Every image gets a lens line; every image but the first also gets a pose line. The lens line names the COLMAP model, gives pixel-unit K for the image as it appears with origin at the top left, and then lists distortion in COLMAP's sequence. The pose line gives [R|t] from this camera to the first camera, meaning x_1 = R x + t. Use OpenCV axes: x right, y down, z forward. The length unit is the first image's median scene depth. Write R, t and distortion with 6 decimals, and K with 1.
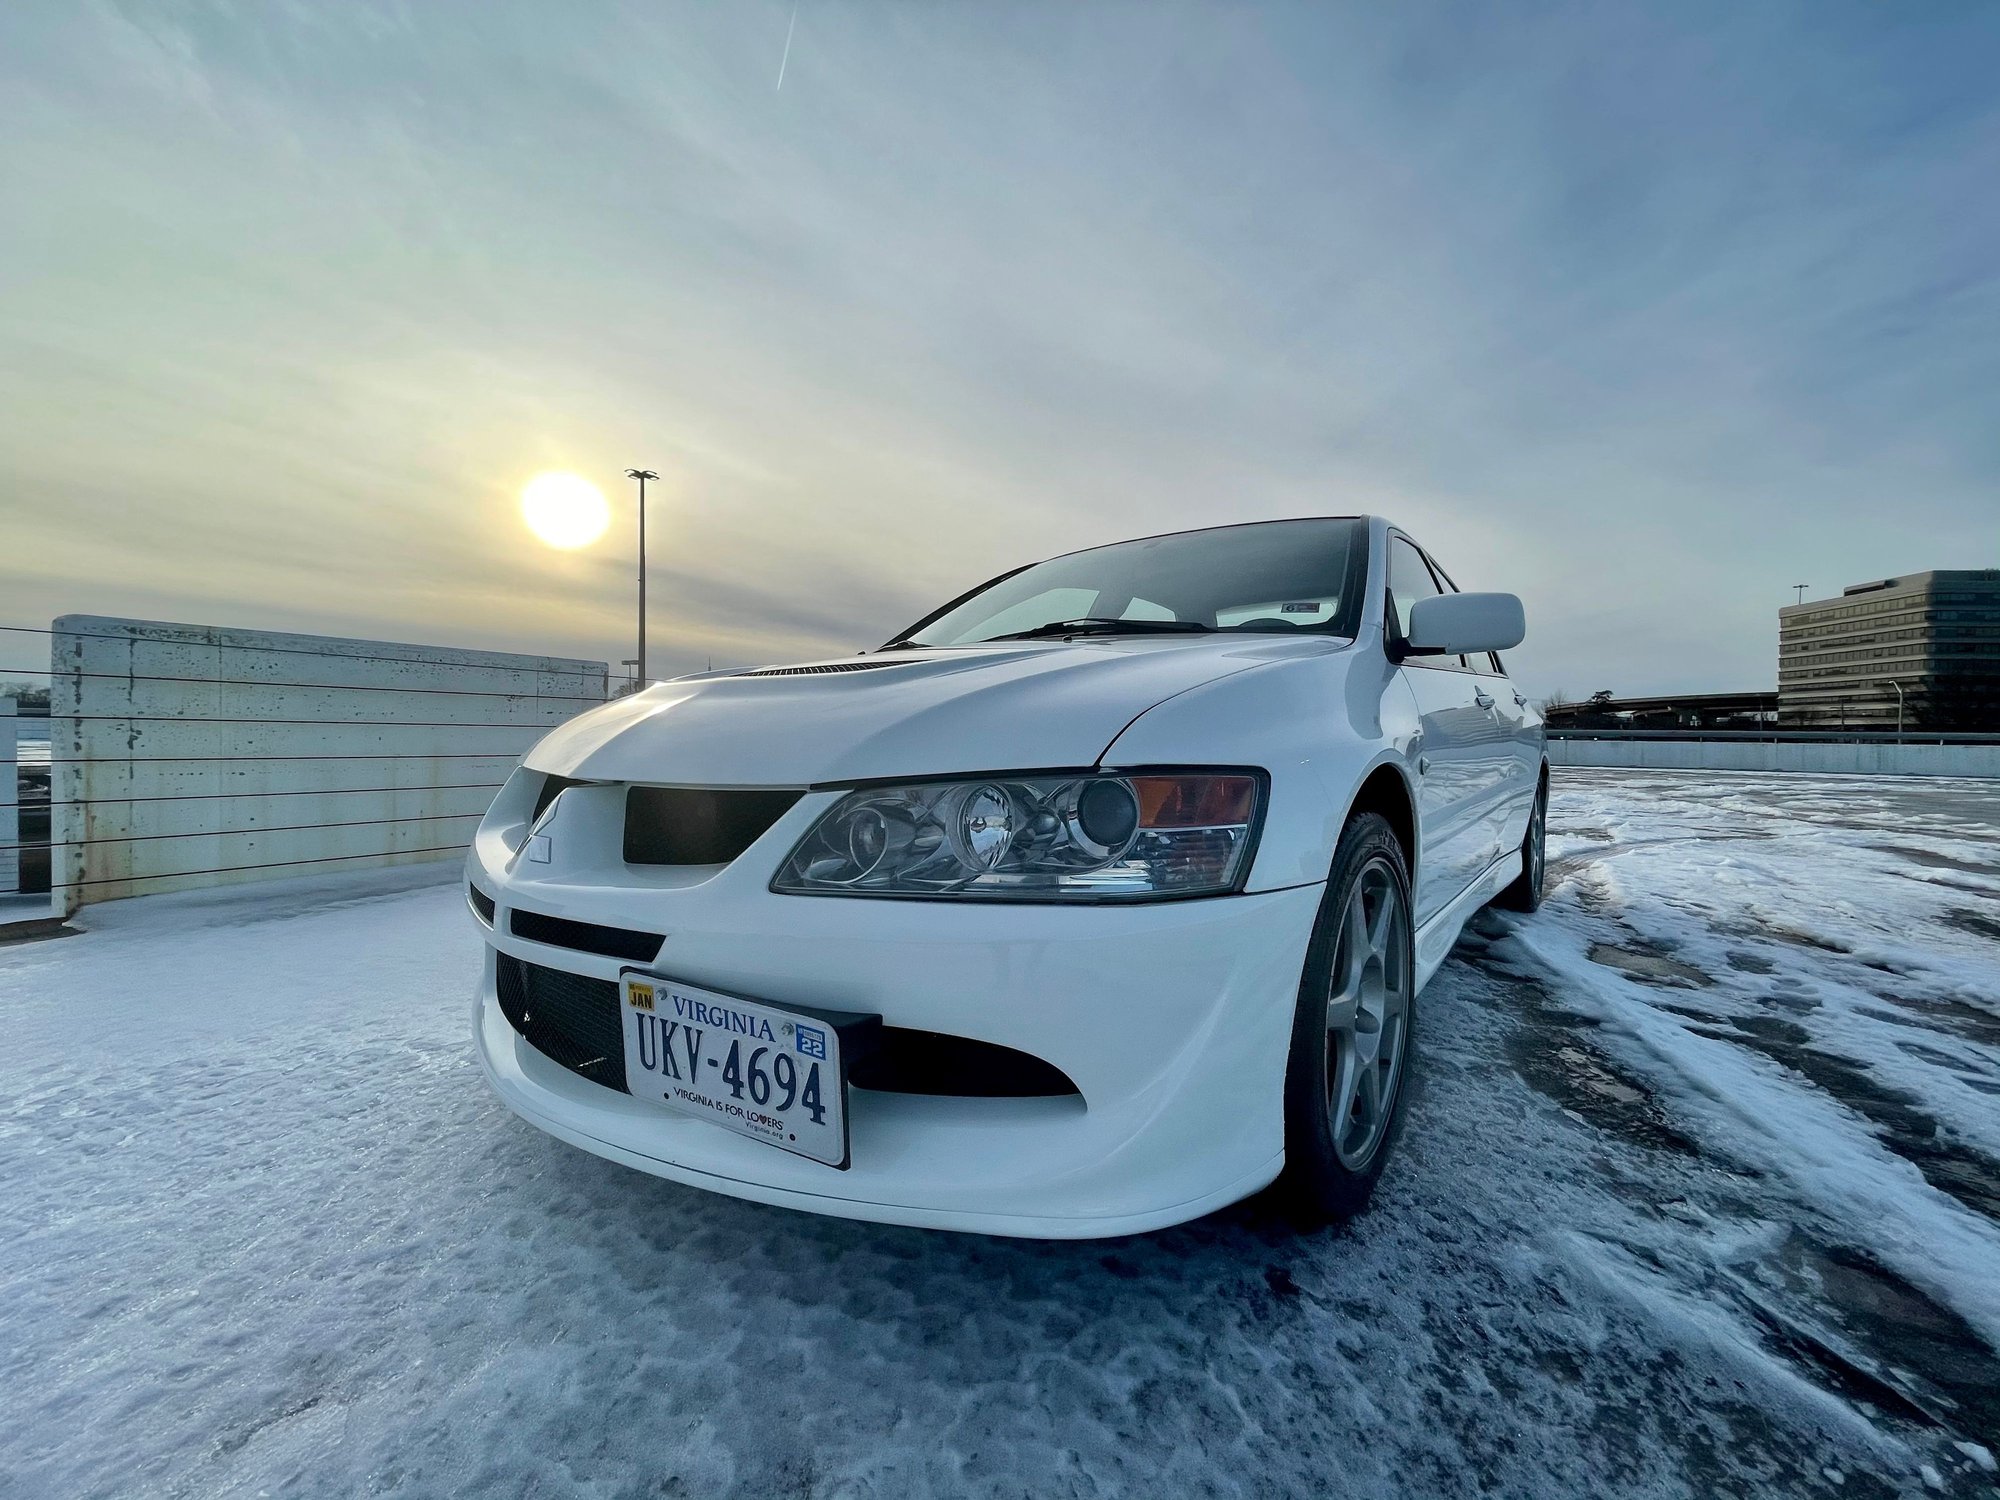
lens RADIAL K [[788.7, 0, 1000.0], [0, 788.7, 750.0], [0, 0, 1]] dist [0.001155, -0.002497]
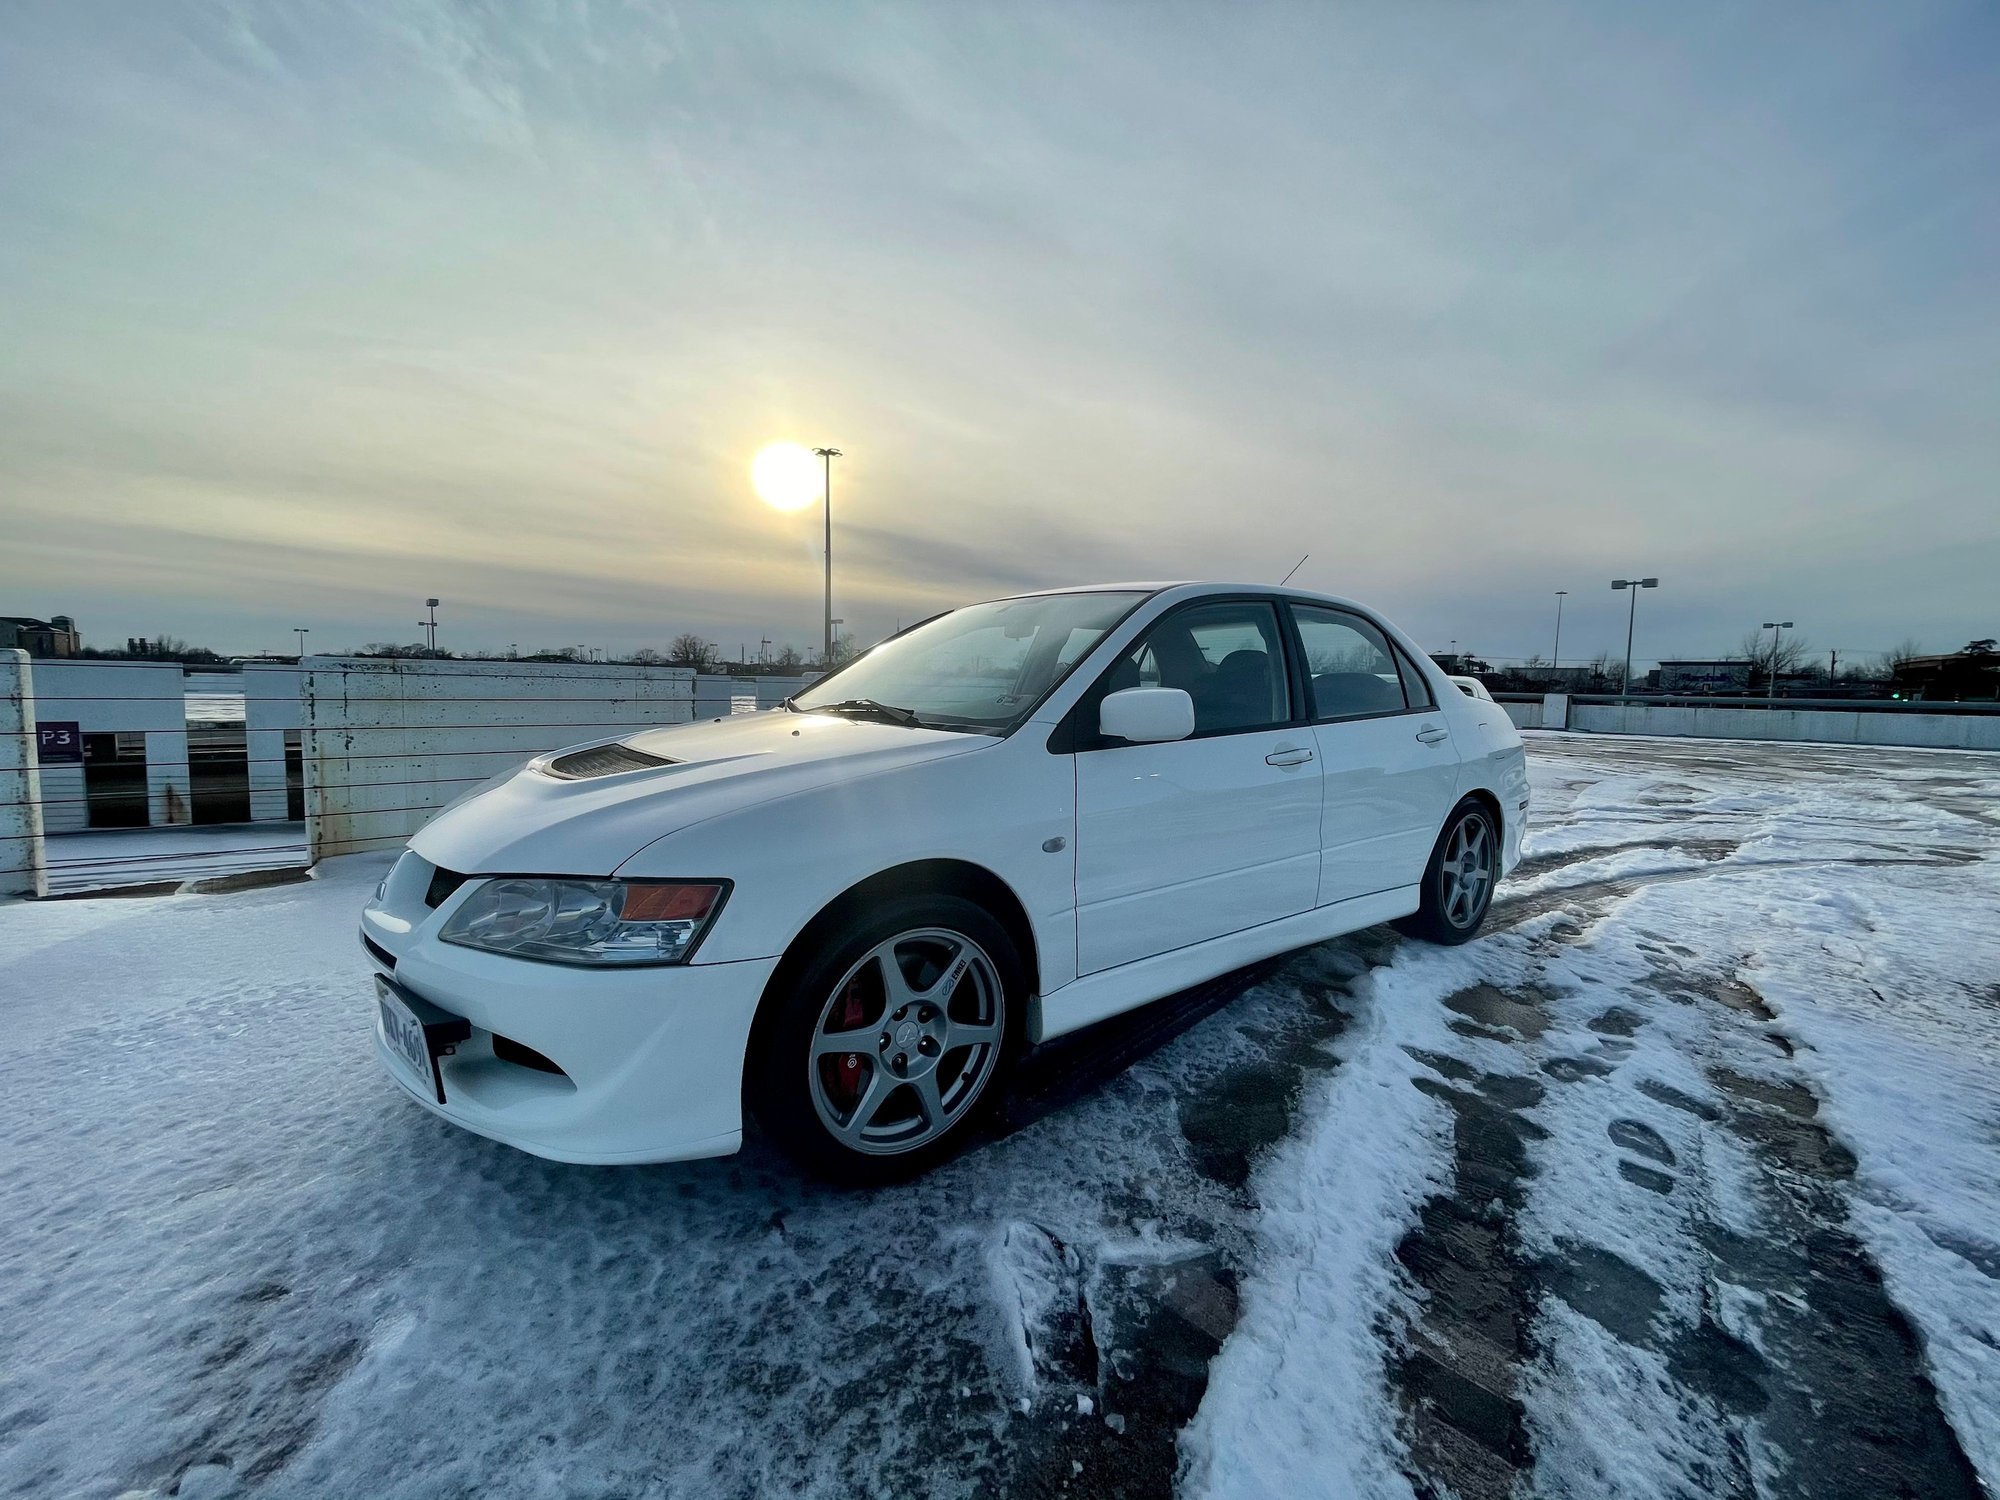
lens RADIAL K [[789.4, 0, 1000.0], [0, 789.4, 750.0], [0, 0, 1]] dist [-0.002928, 0.000110]
pose [[0.971471, 0.025833, -0.235748, 0.818769], [-0.012079, 0.998149, 0.059599, -0.219918], [0.236851, -0.055051, 0.969985, -0.214124]]
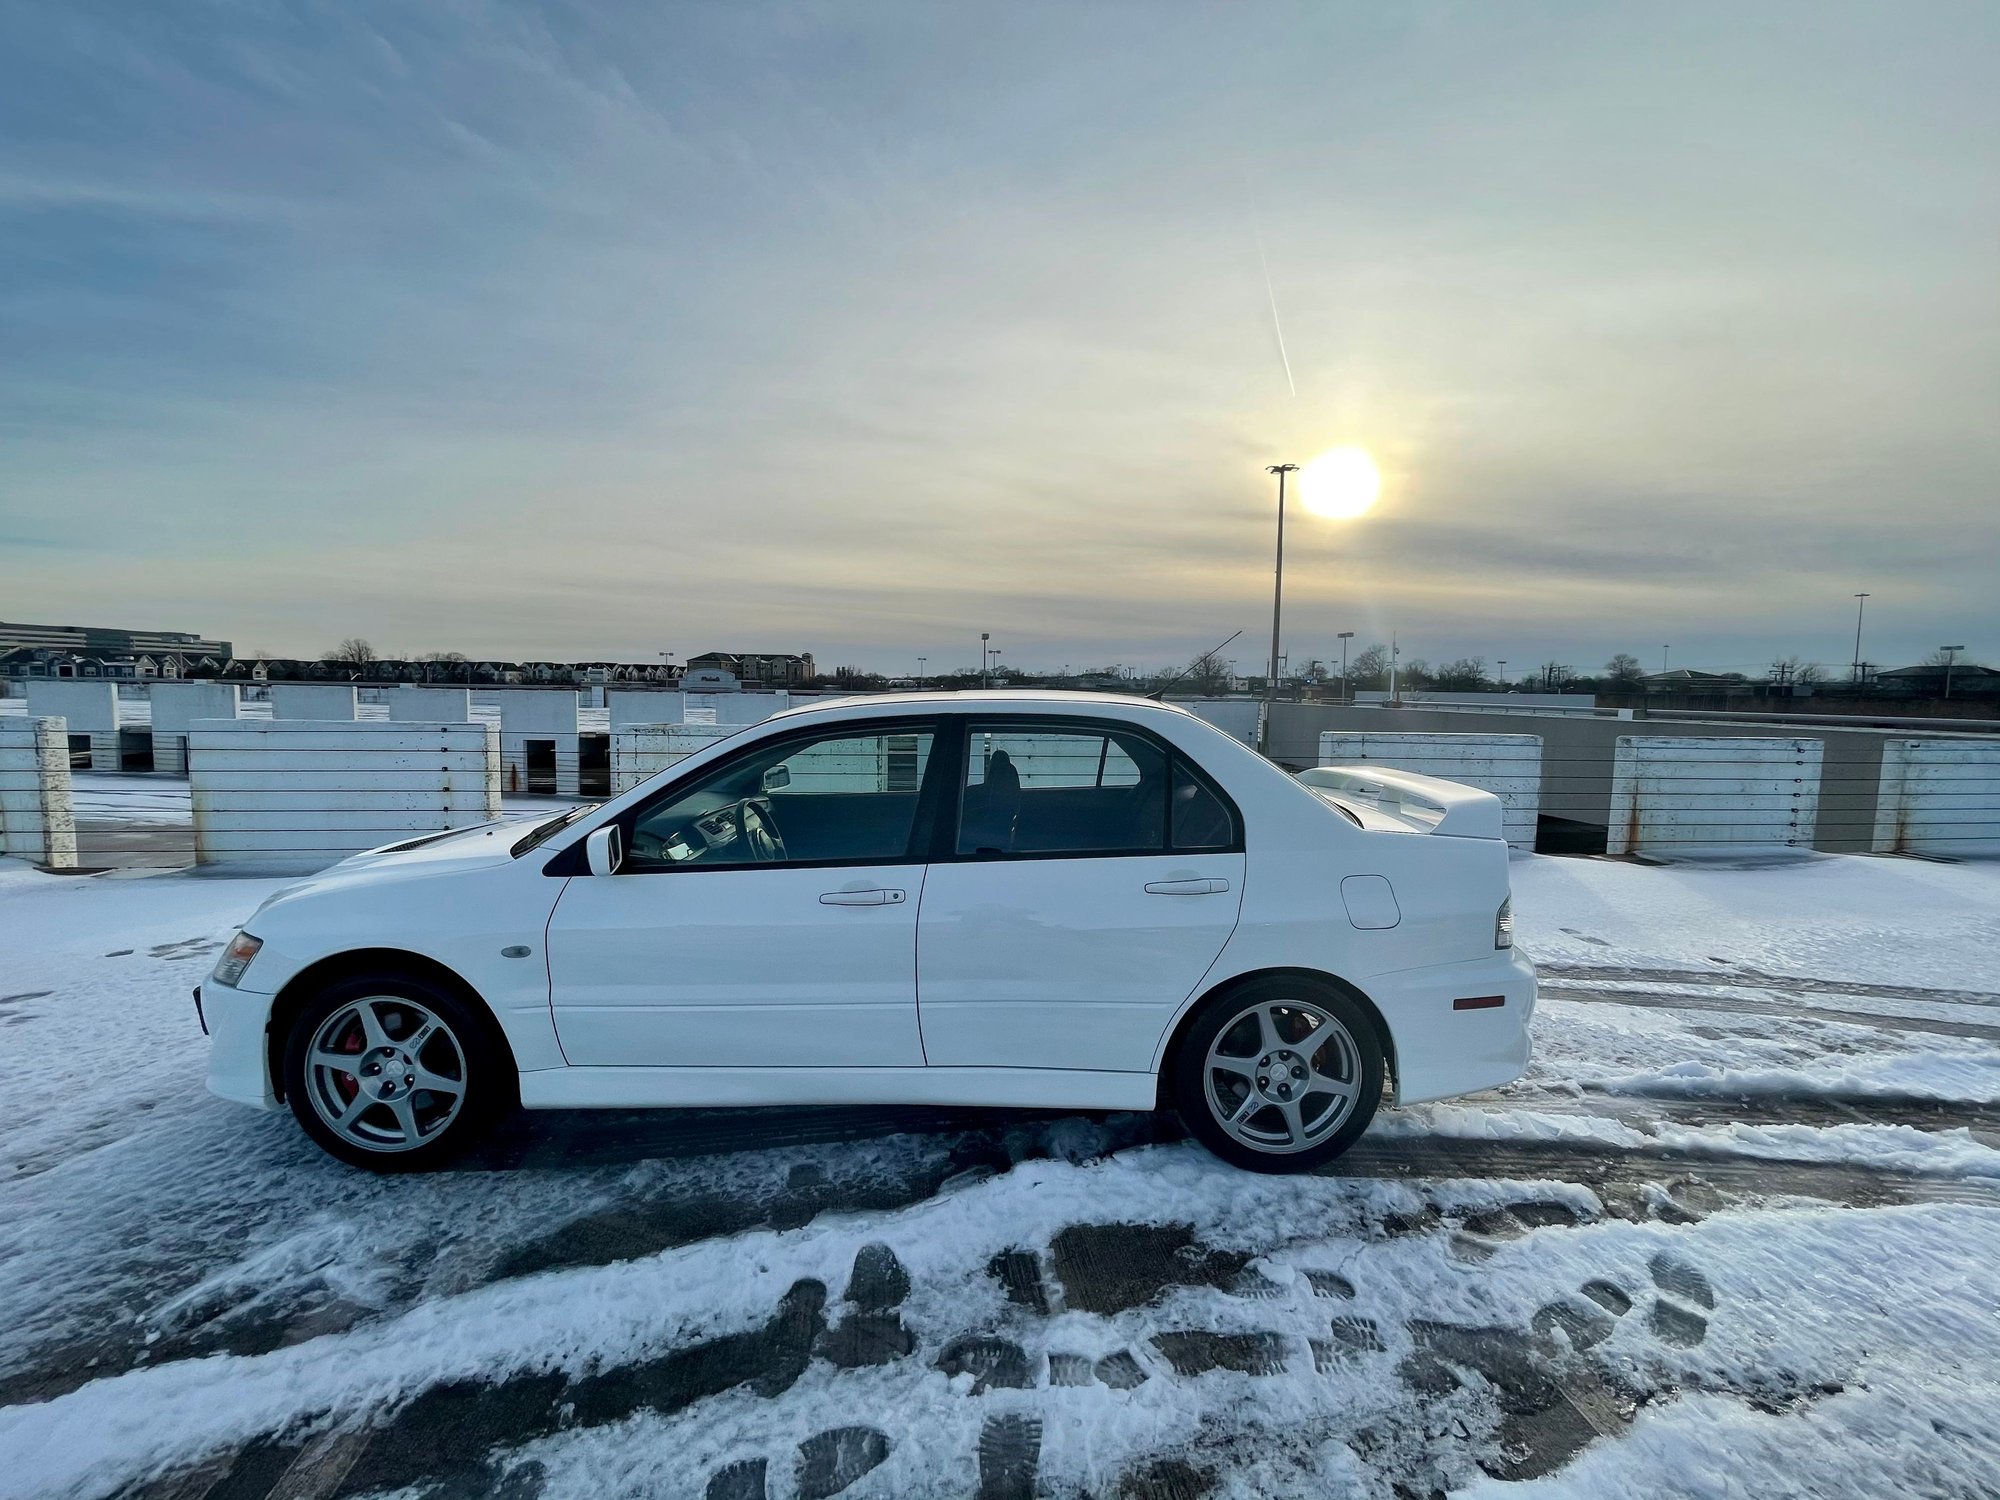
lens RADIAL K [[794.1, 0, 1000.0], [0, 794.1, 750.0], [0, 0, 1]] dist [0.003559, -0.003145]
pose [[0.646121, 0.056950, -0.761107, 2.515756], [-0.026716, 0.998289, 0.052018, -0.517957], [0.762767, -0.013276, 0.646537, 0.810332]]
